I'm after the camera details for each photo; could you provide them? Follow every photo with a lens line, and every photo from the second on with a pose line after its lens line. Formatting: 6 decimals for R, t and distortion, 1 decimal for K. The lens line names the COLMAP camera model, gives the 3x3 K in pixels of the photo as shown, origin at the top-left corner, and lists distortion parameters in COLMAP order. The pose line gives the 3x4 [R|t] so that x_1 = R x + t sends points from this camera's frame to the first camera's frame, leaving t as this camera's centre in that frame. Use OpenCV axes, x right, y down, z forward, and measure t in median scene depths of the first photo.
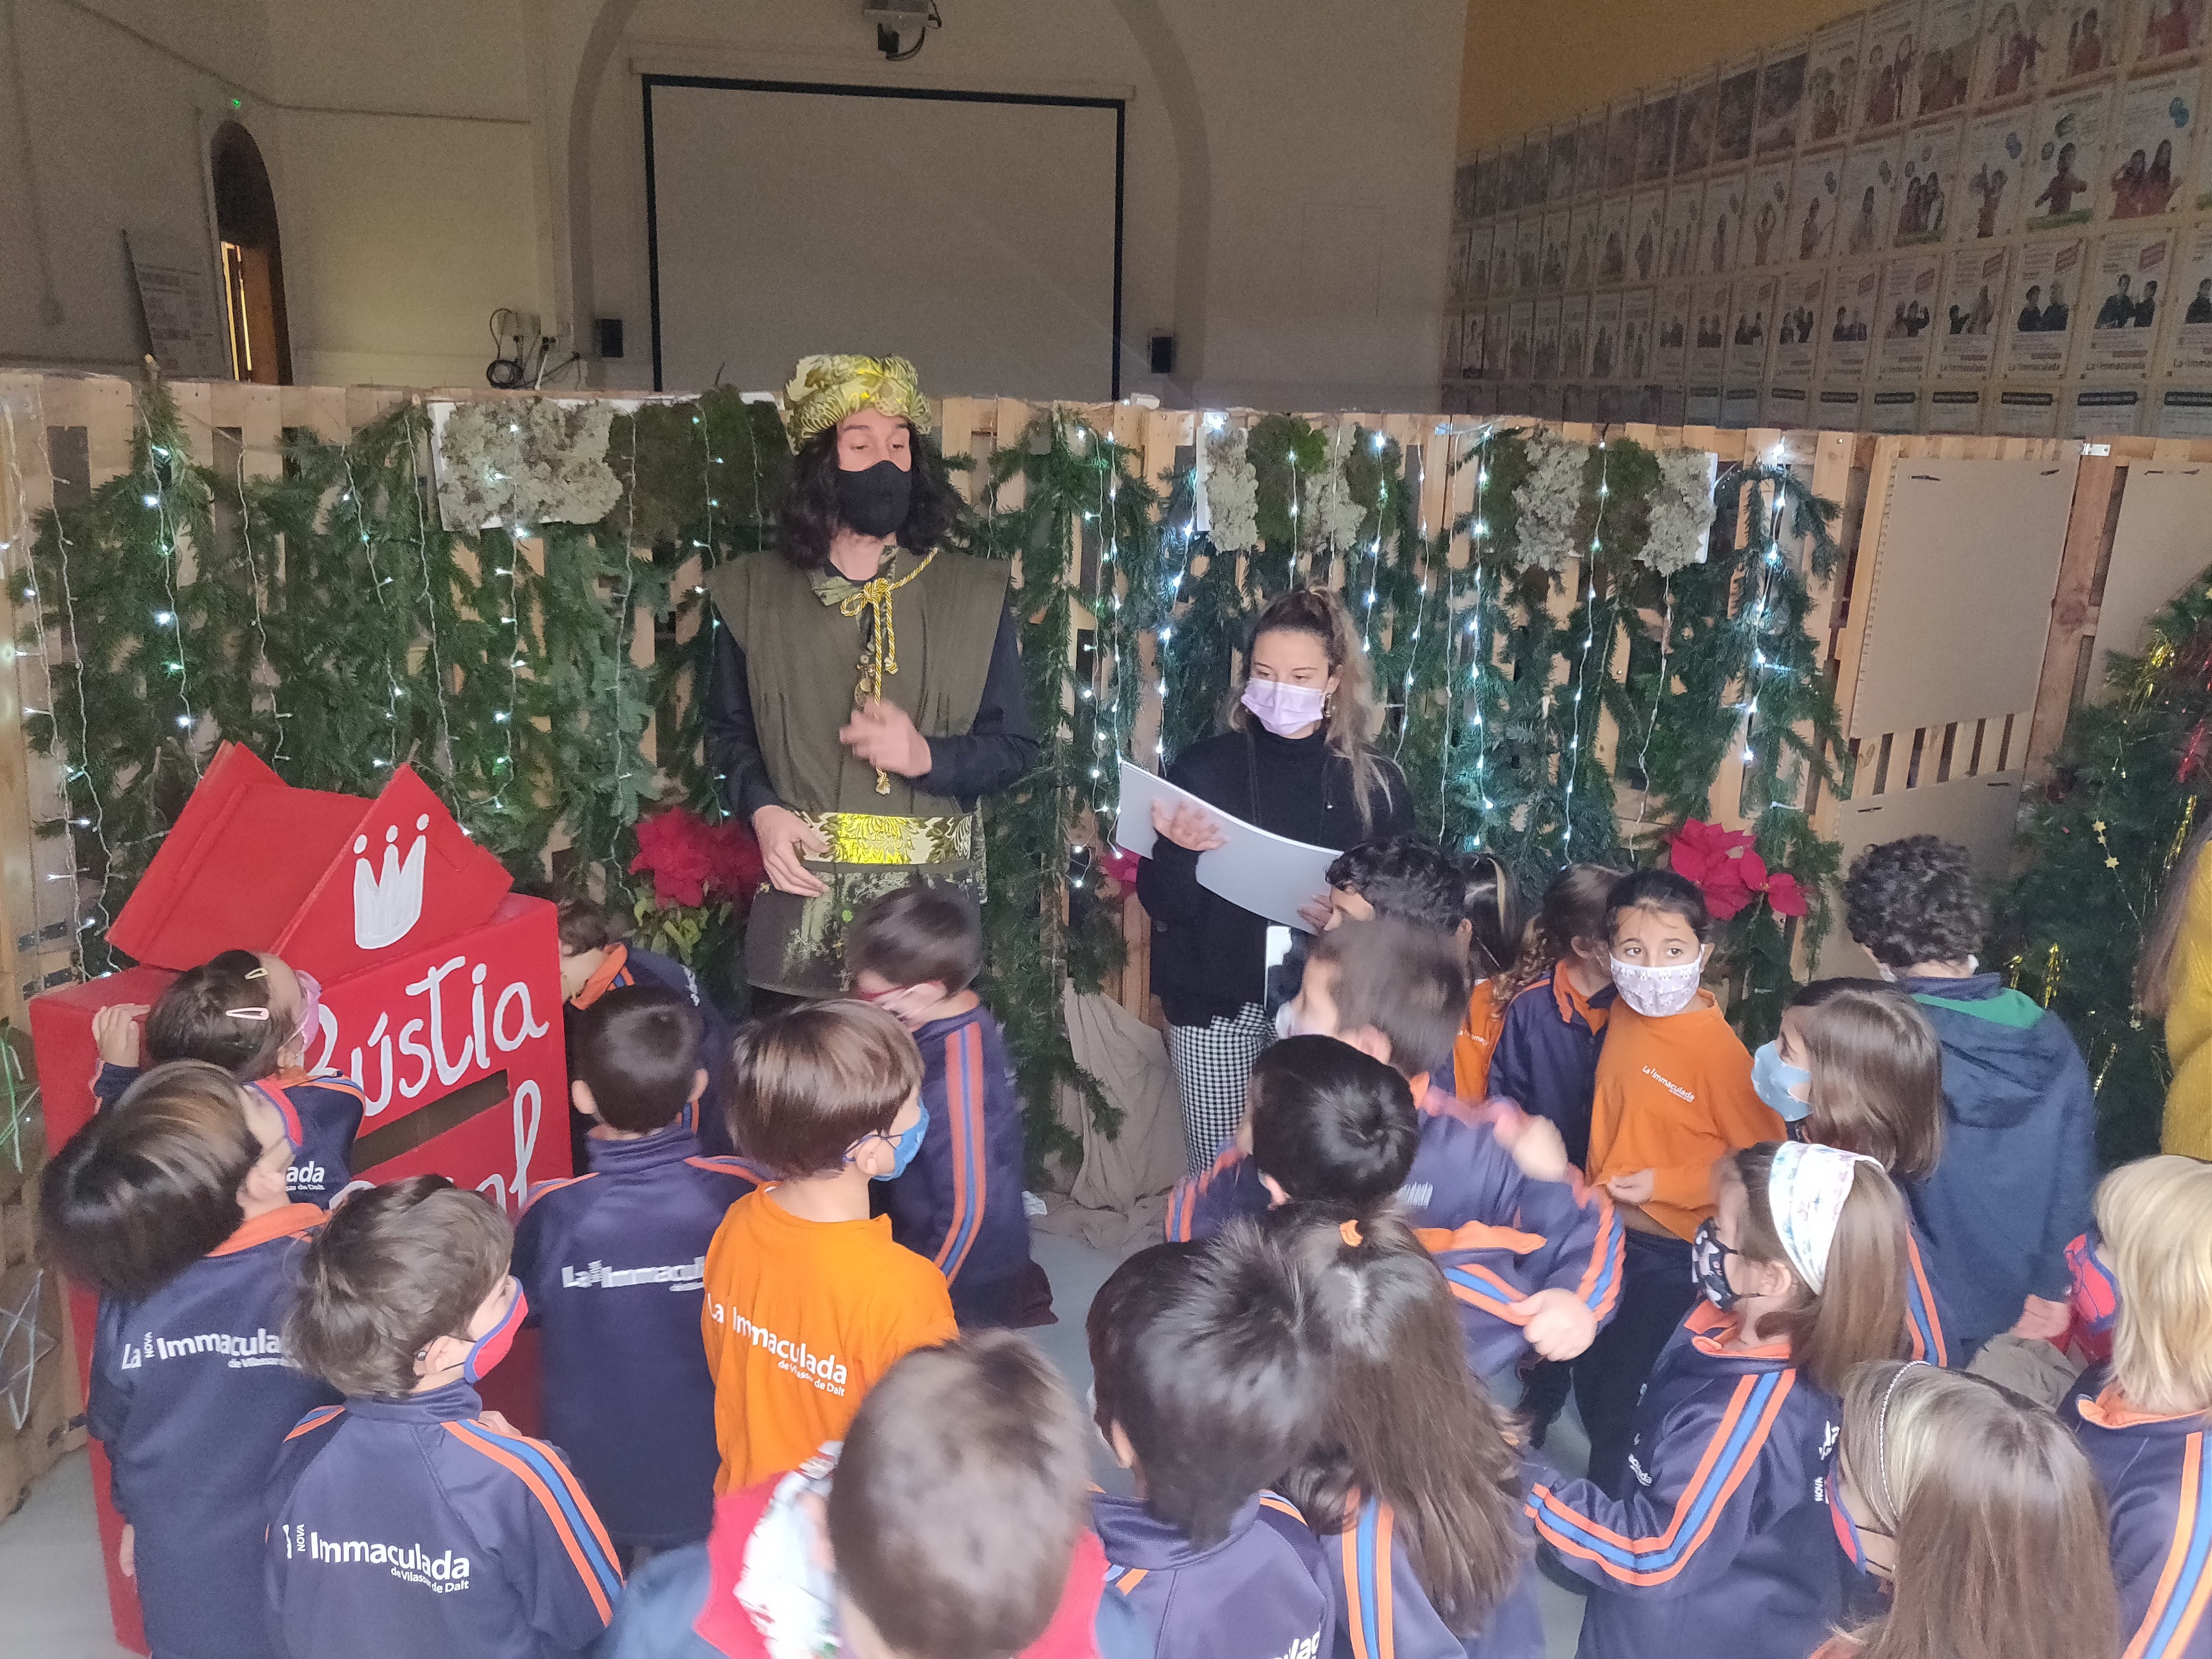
lens RADIAL K [[1721.6, 0, 1095.1], [0, 1721.6, 830.1], [0, 0, 1]] dist [-0.030758, 0.088917]
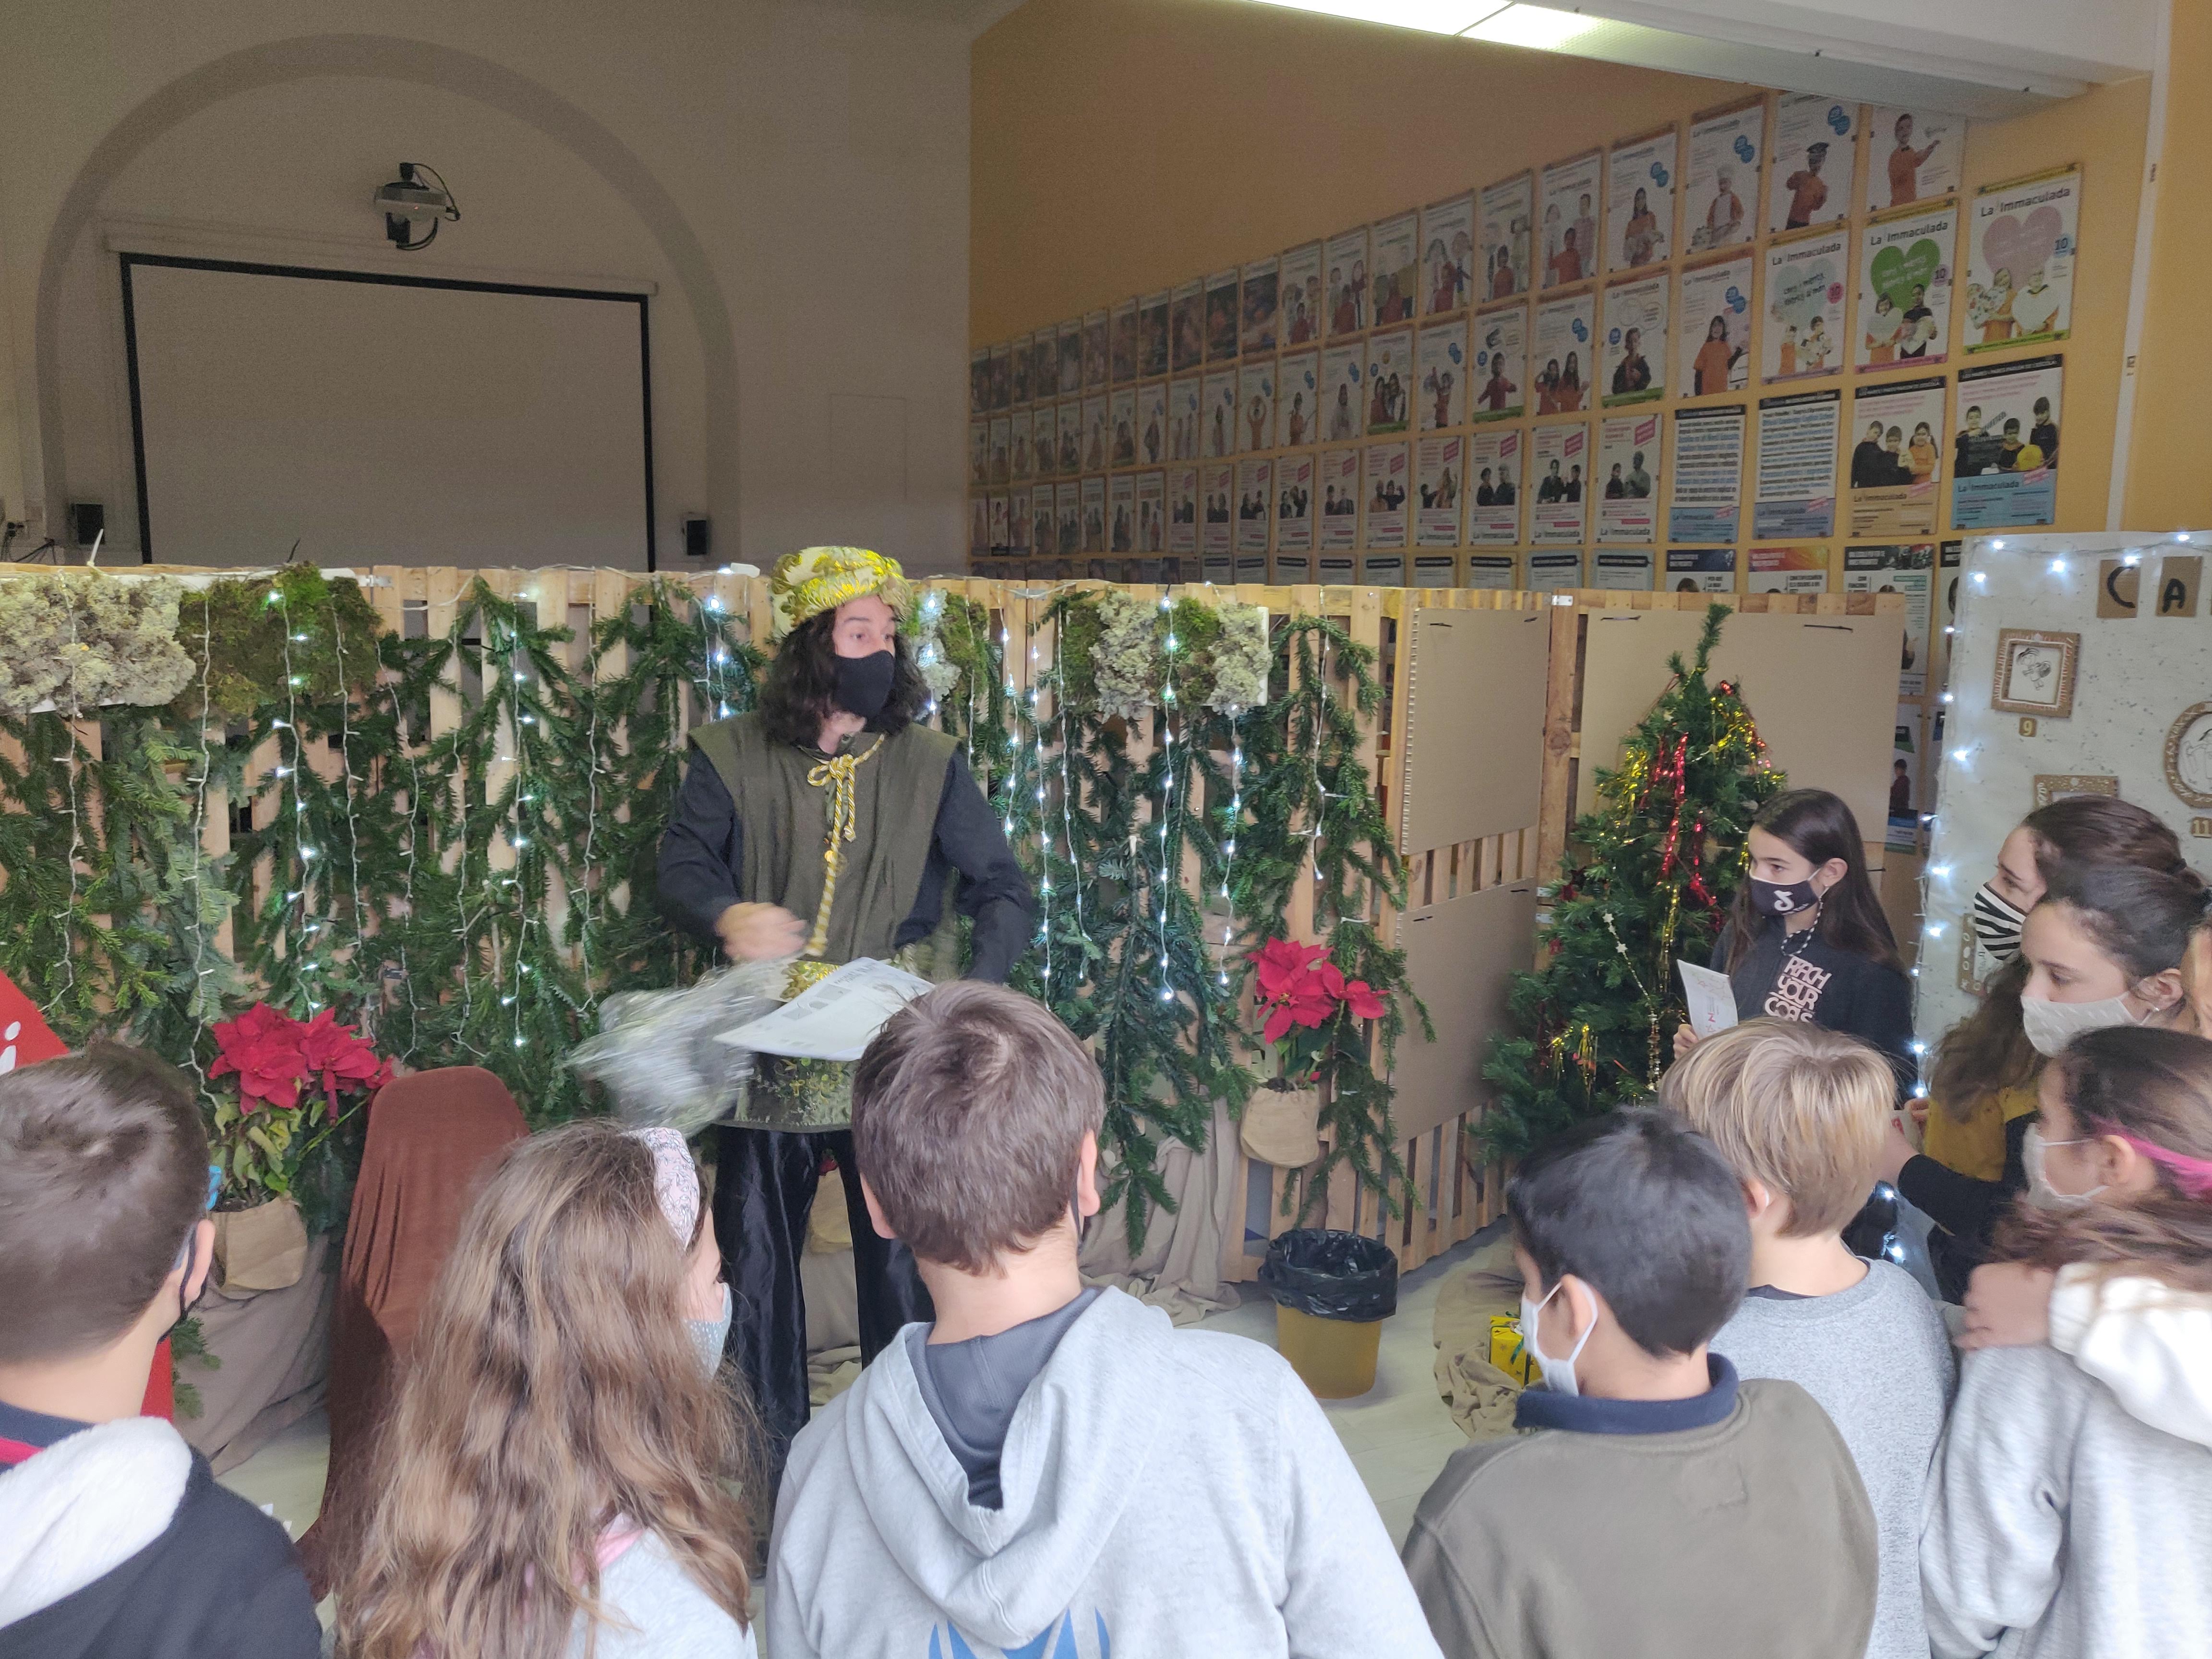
lens RADIAL K [[1721.6, 0, 1073.5], [0, 1721.6, 802.7], [0, 0, 1]] dist [-0.030758, 0.088917]
pose [[0.964243, -0.050757, 0.260115, -0.052031], [0.081145, 0.990894, -0.107445, 0.014400], [-0.252293, 0.124711, 0.959581, -0.020904]]
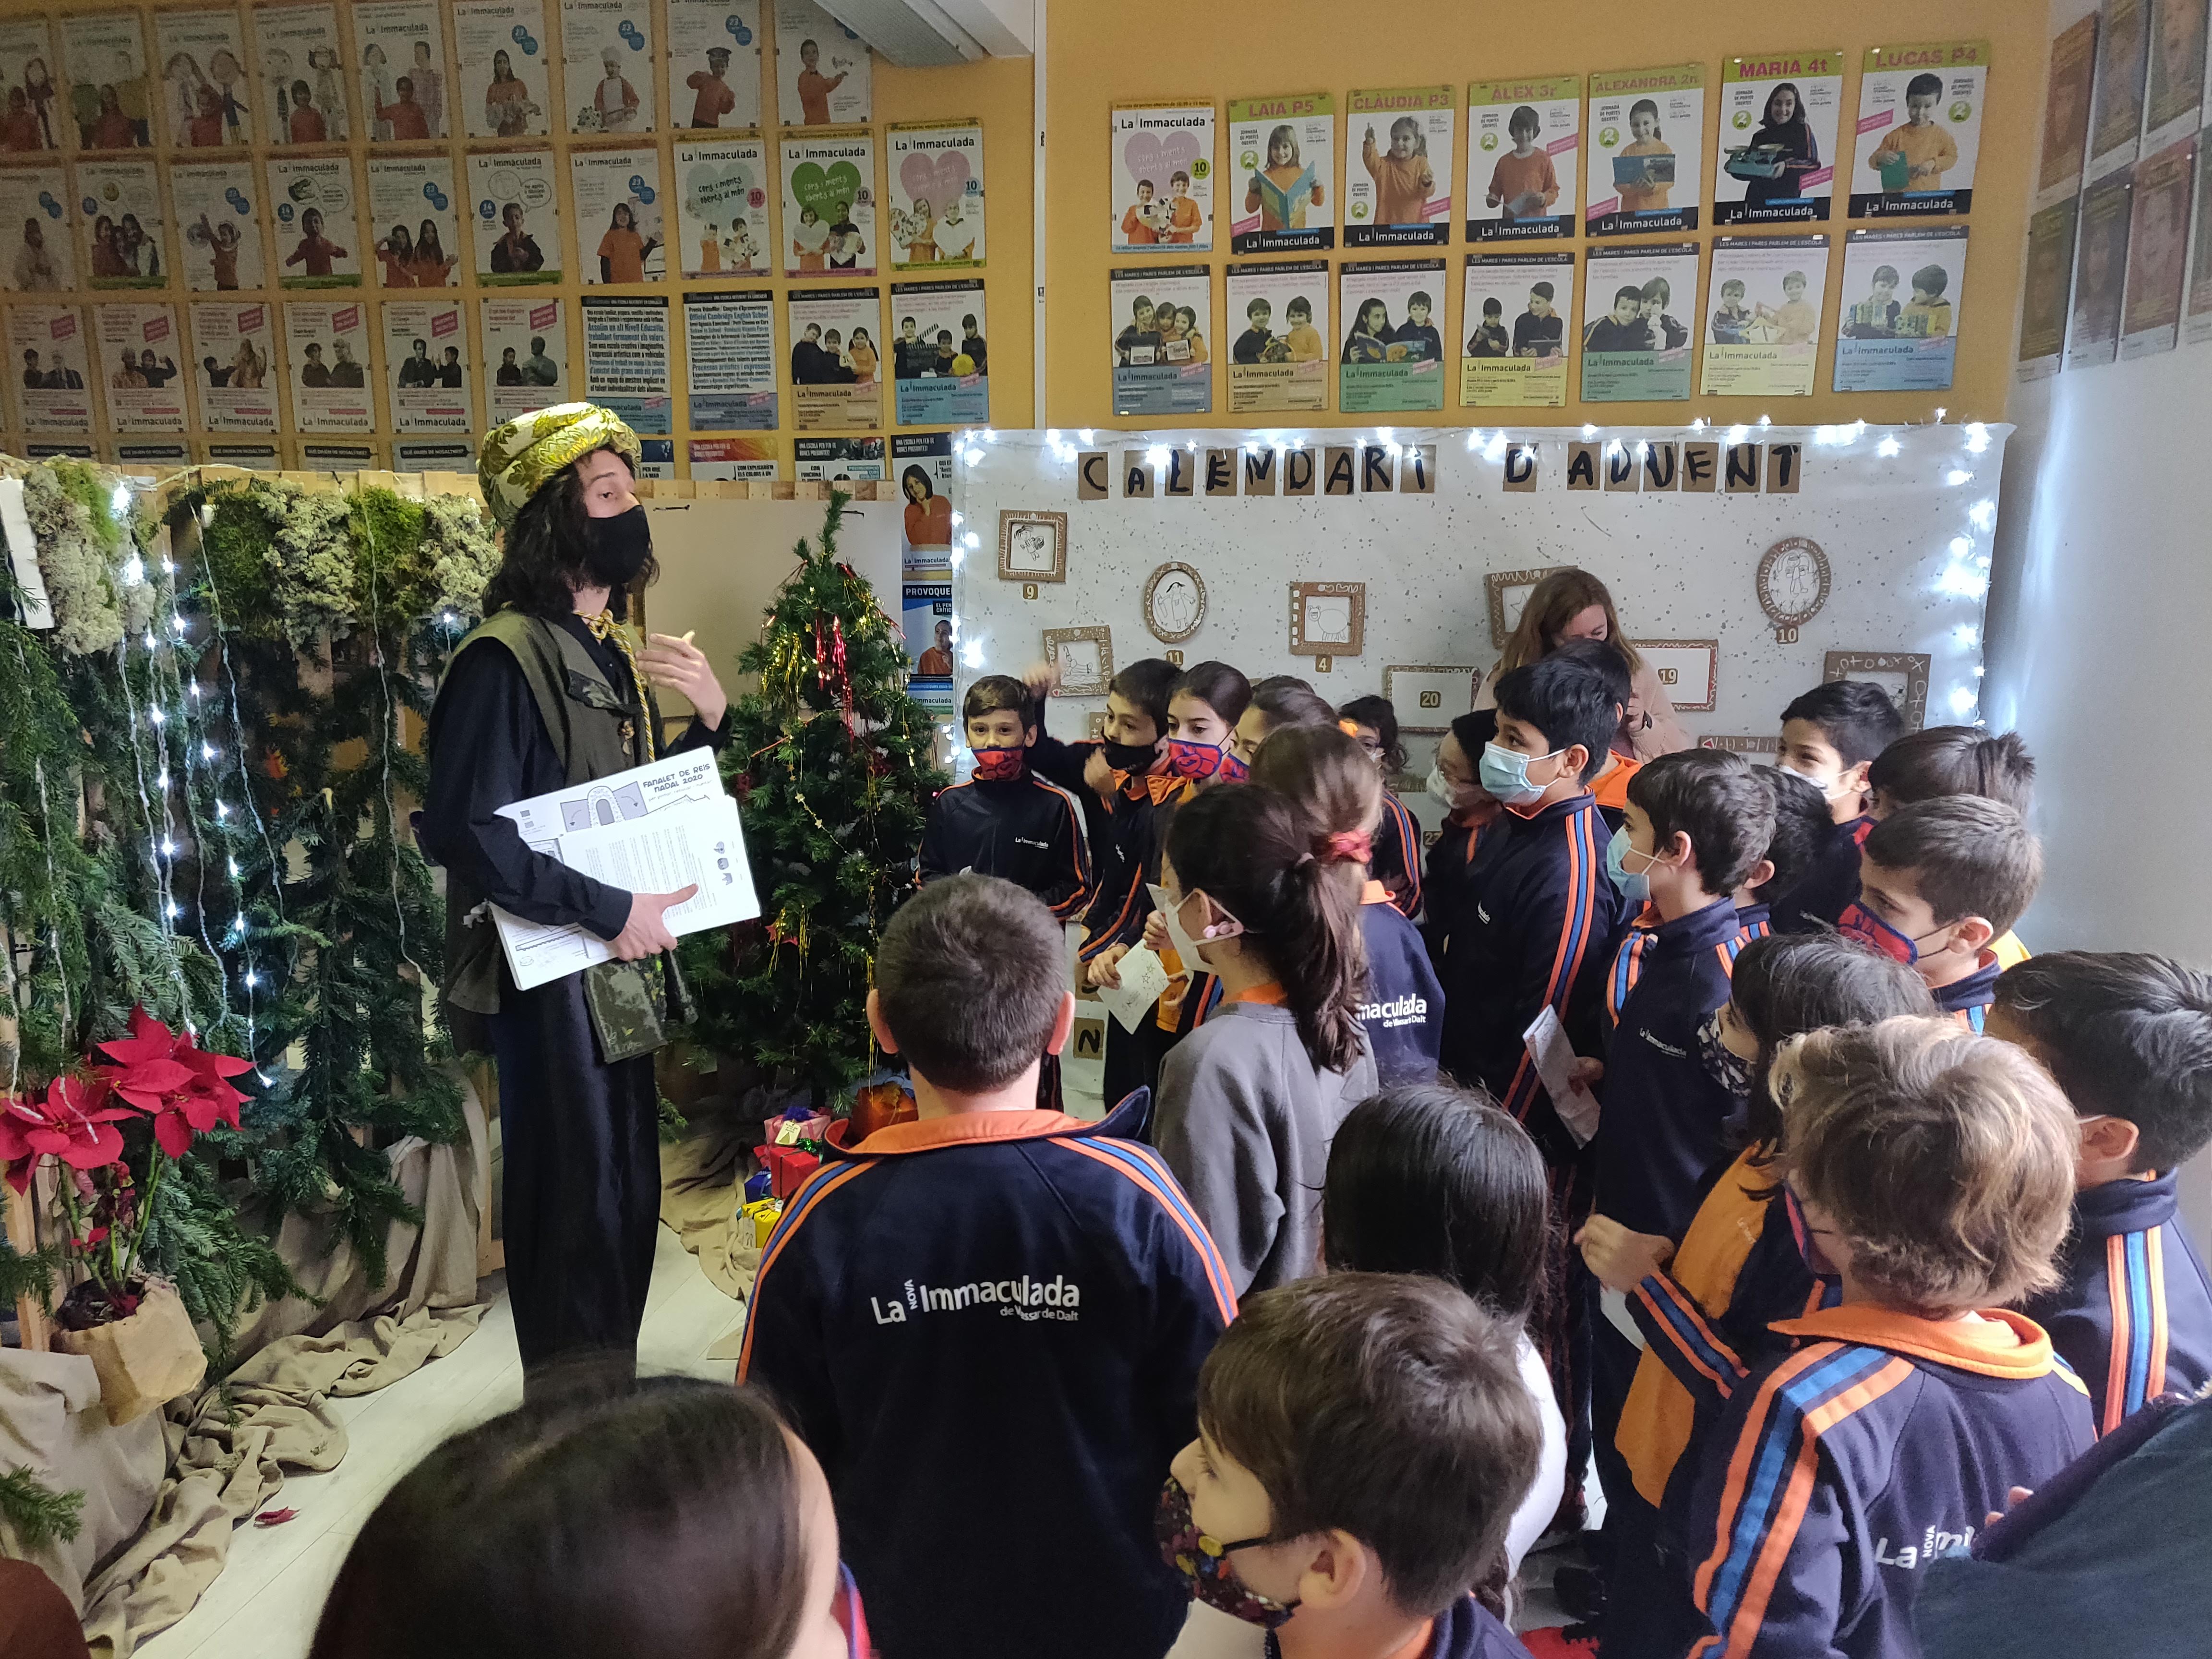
lens RADIAL K [[1721.6, 0, 1112.4], [0, 1721.6, 834.2], [0, 0, 1]] dist [-0.030758, 0.088917]
pose [[0.342318, -0.208102, 0.916249, -0.406444], [0.240768, 0.962032, 0.128548, -0.072458], [-0.908212, 0.176600, 0.379425, 0.325404]]
